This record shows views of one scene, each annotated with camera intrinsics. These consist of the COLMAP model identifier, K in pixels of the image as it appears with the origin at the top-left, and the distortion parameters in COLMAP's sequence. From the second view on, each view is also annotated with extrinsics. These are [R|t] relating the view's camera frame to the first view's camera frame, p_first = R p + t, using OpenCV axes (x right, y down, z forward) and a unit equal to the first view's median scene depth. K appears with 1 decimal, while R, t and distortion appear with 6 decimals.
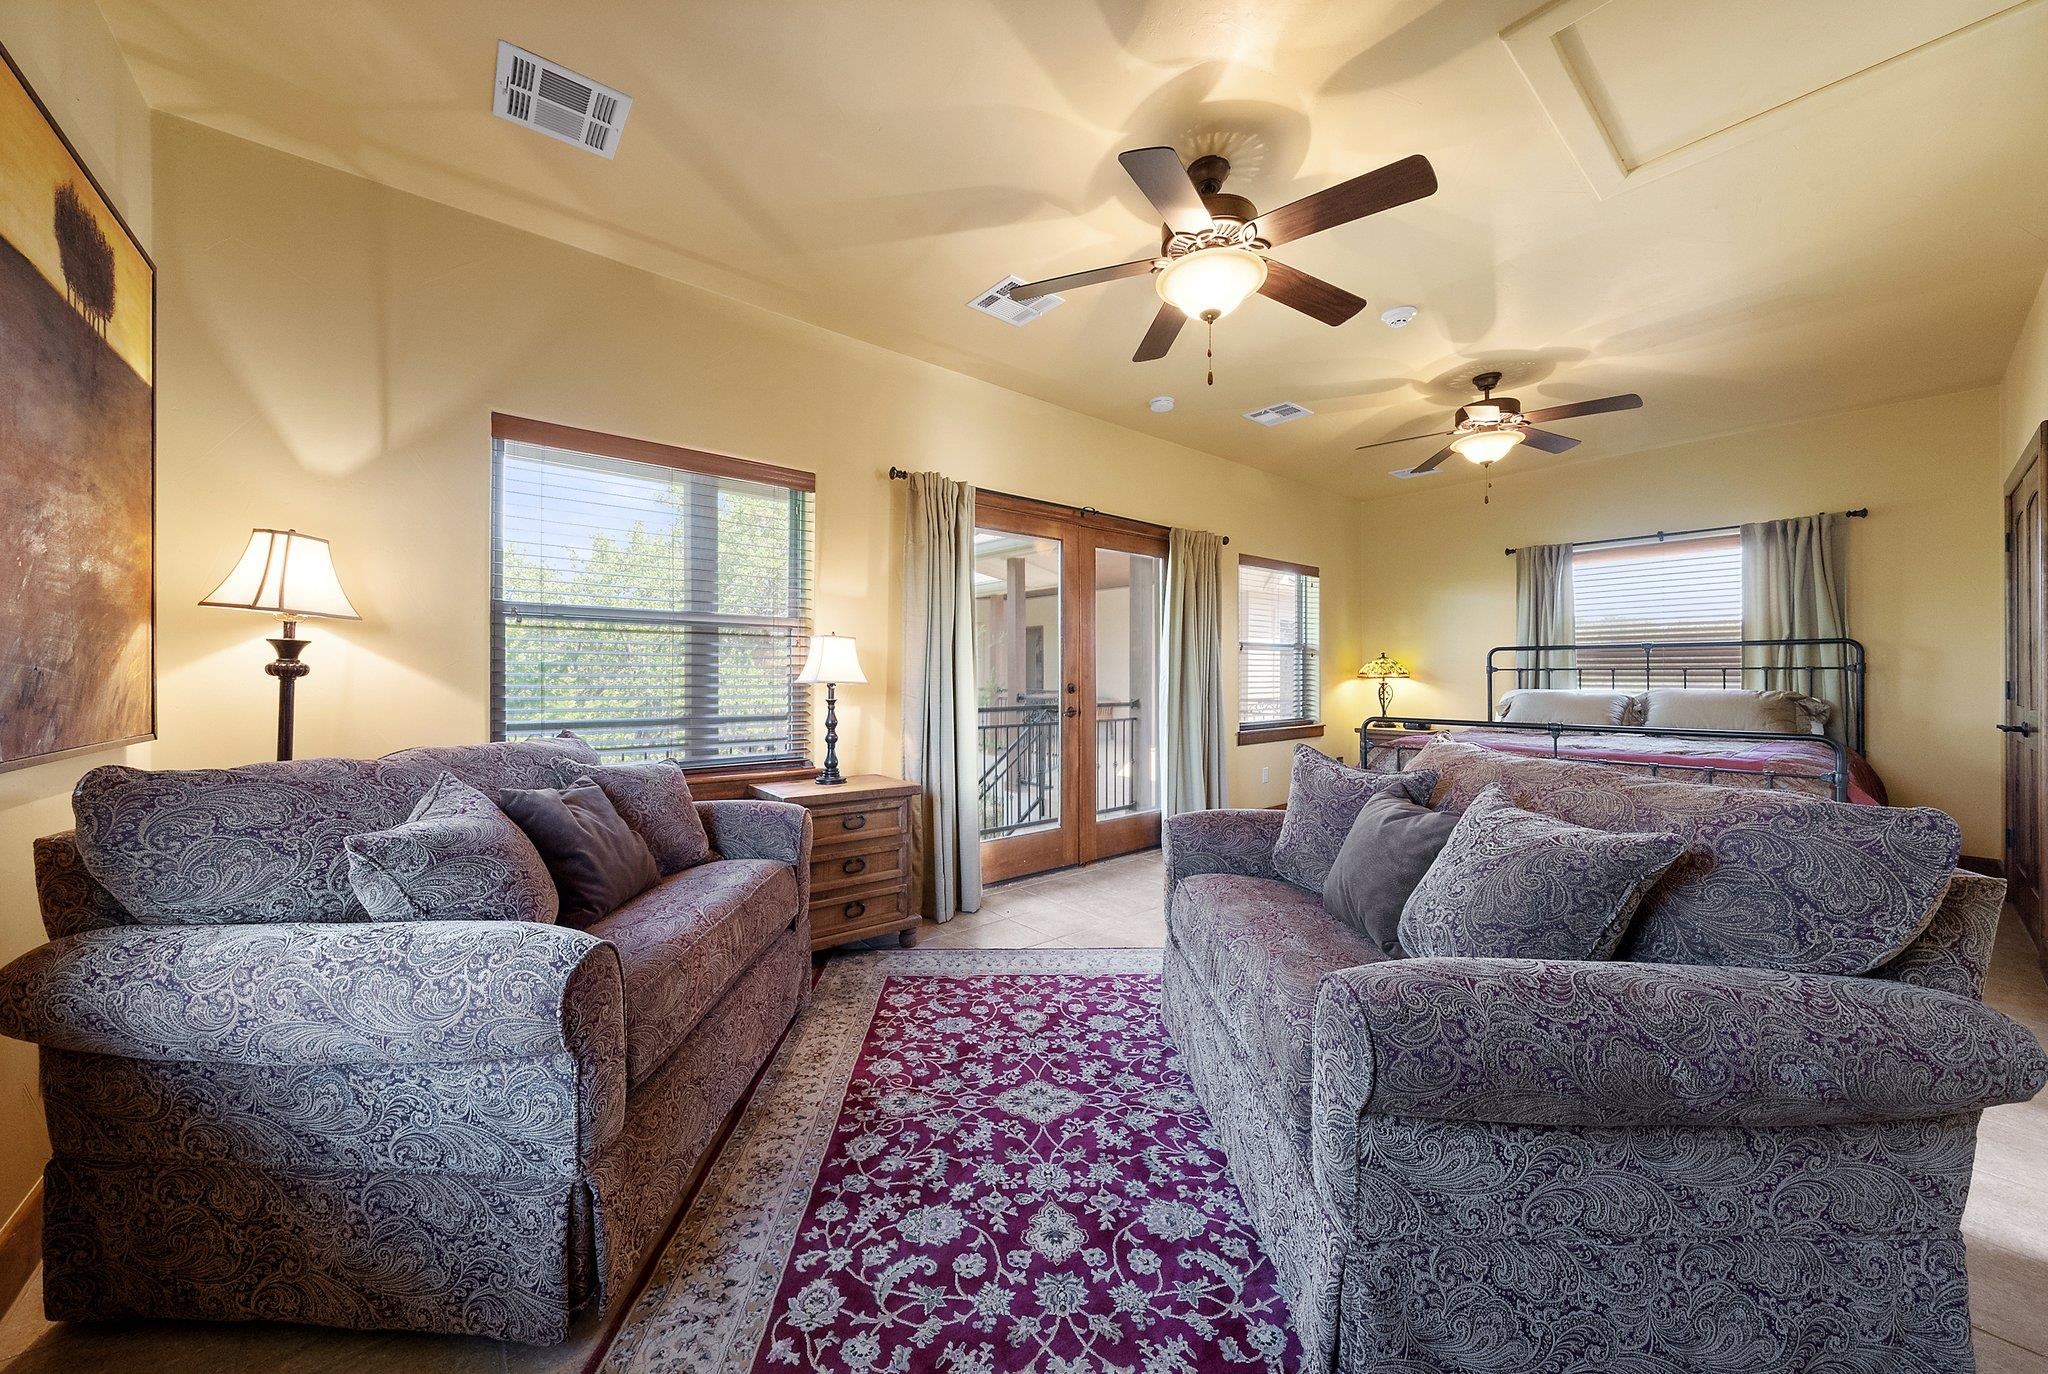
lens RADIAL K [[713.2, 0, 1019.1], [0, 713.2, 680.1], [0, 0, 1]] dist [-0.003232, -0.000206]
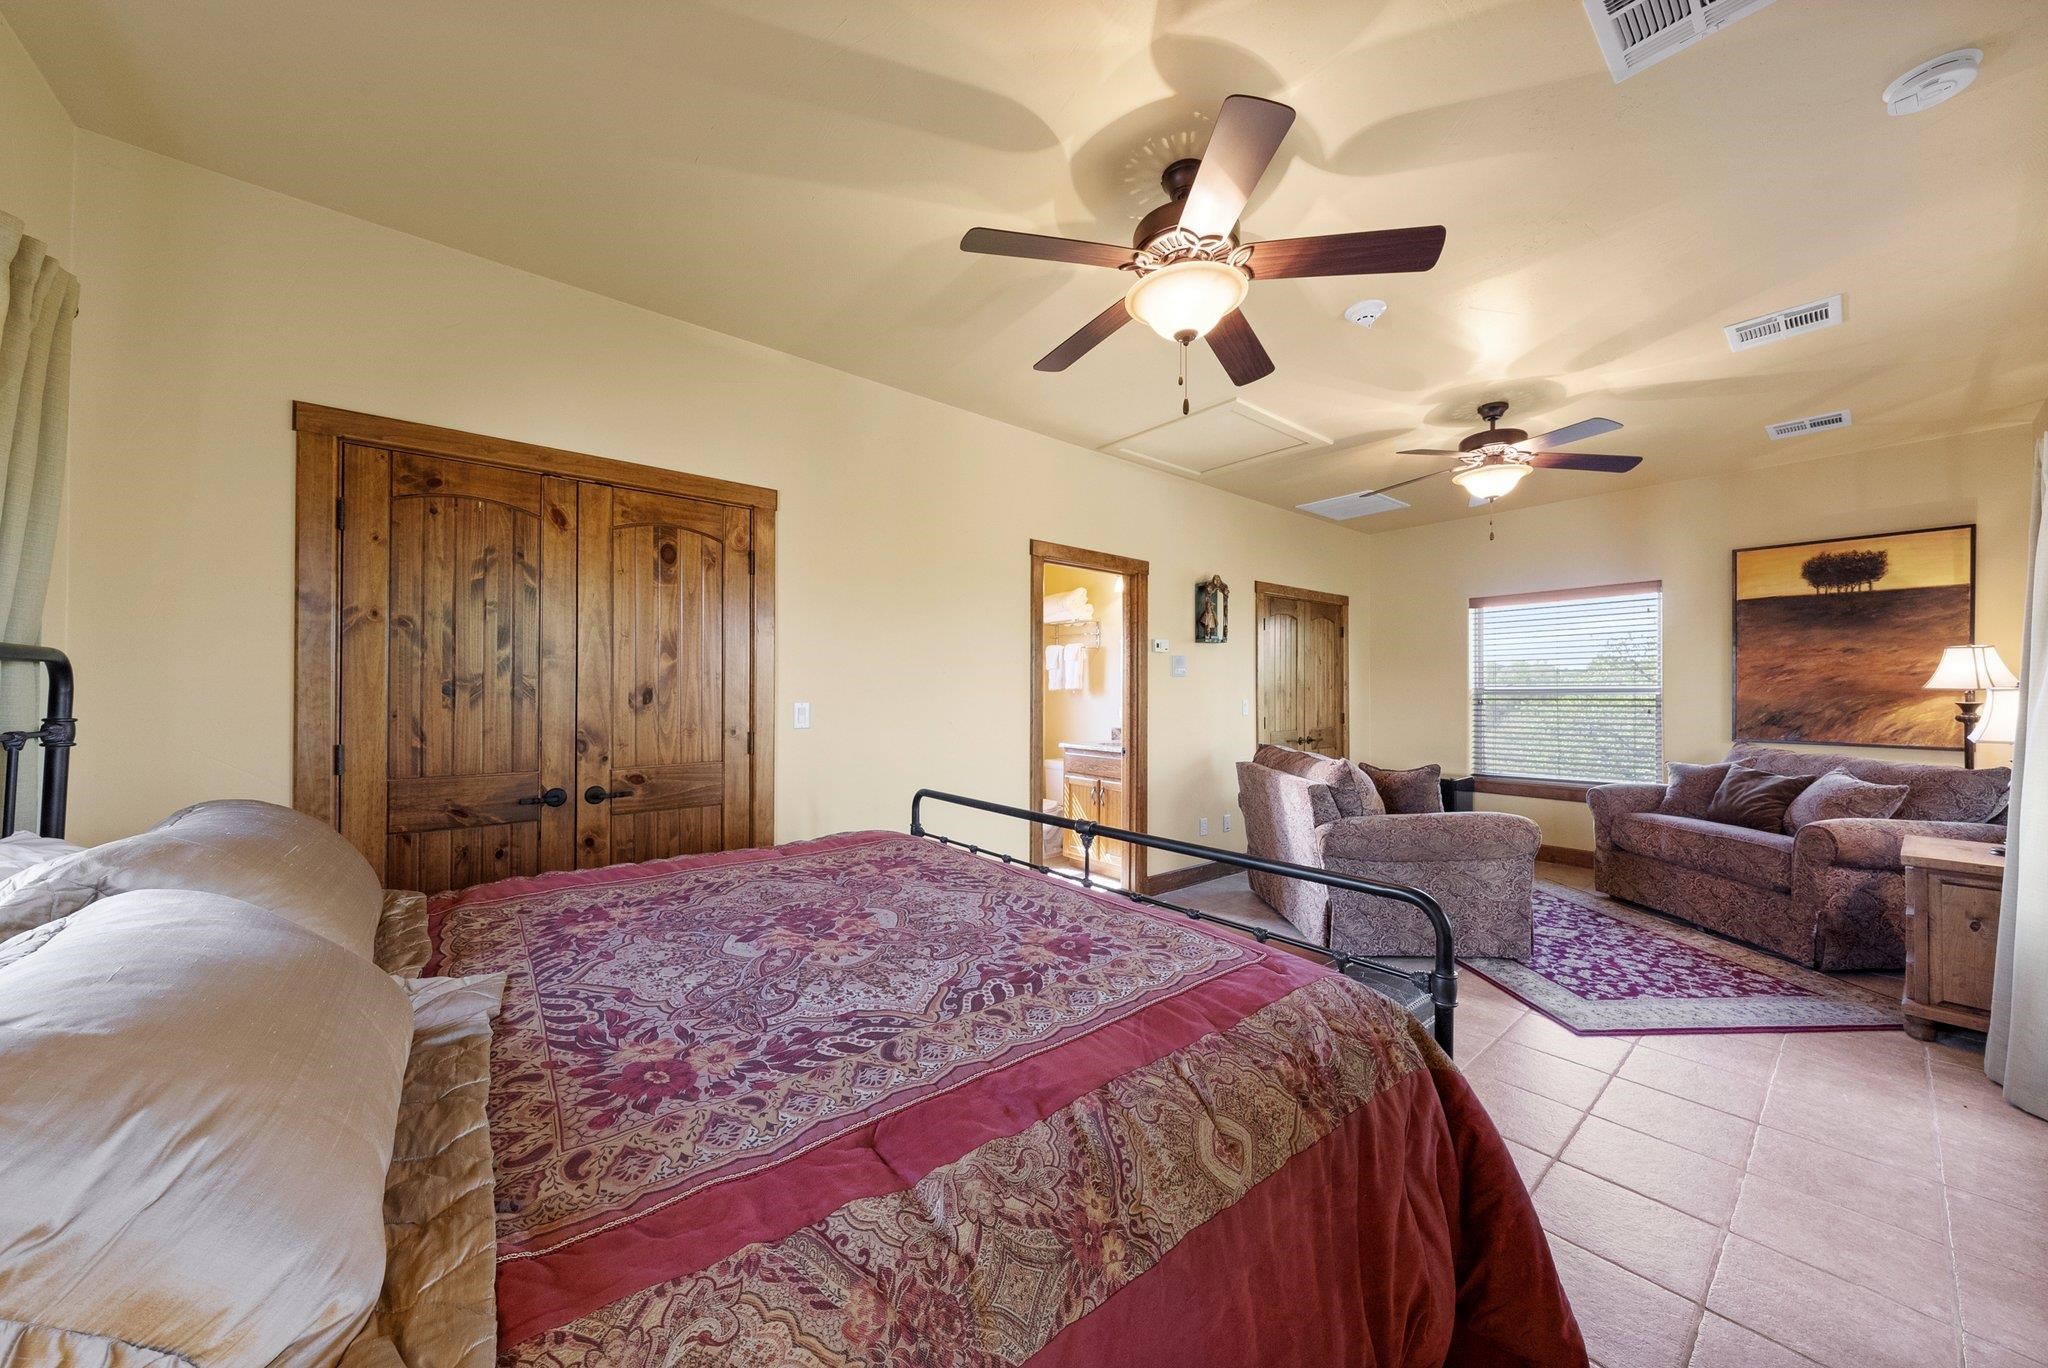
lens RADIAL K [[713.2, 0, 1030.1], [0, 713.2, 688.4], [0, 0, 1]] dist [-0.003232, -0.000206]
pose [[-0.999988, -0.003899, -0.002992, 1.243101], [-0.003882, 0.999977, -0.005602, -0.065012], [0.003014, -0.005590, -0.999980, 2.458796]]
